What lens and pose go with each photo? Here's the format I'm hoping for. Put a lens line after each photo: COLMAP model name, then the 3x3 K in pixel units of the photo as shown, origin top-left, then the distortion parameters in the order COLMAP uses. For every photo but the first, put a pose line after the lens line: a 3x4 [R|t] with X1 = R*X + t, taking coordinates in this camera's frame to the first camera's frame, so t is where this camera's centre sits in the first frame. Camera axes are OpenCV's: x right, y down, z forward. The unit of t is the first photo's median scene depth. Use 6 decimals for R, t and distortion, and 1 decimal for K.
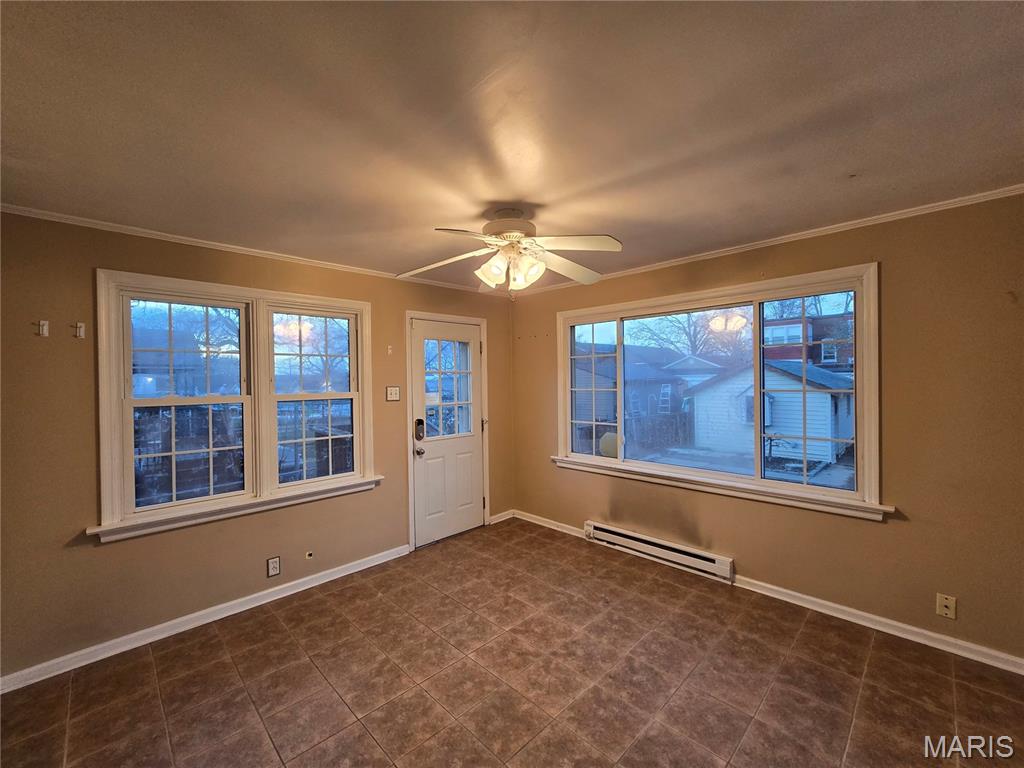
lens RADIAL K [[417.6, 0, 504.5], [0, 417.6, 382.5], [0, 0, 1]] dist [-0.003671, 0.000385]
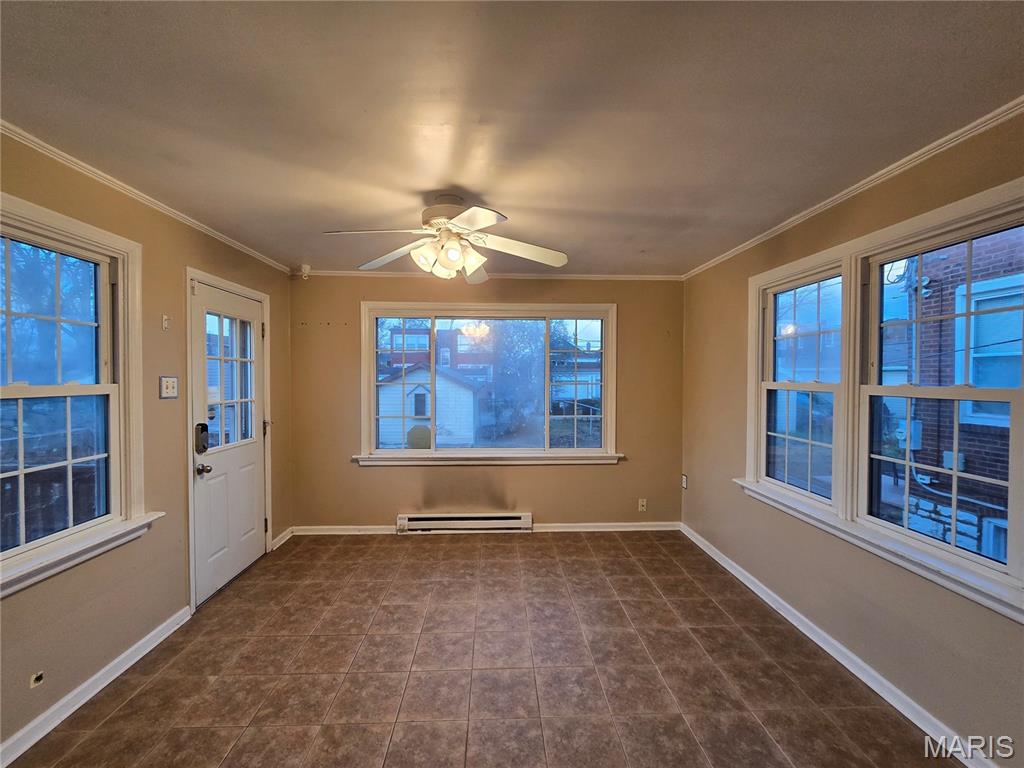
lens RADIAL K [[417.6, 0, 505.3], [0, 417.6, 383.8], [0, 0, 1]] dist [-0.003671, 0.000385]
pose [[0.673456, 0.005054, 0.739210, -0.470021], [-0.007146, 0.999974, -0.000327, 0.020791], [-0.739193, -0.005062, 0.673475, 0.179299]]
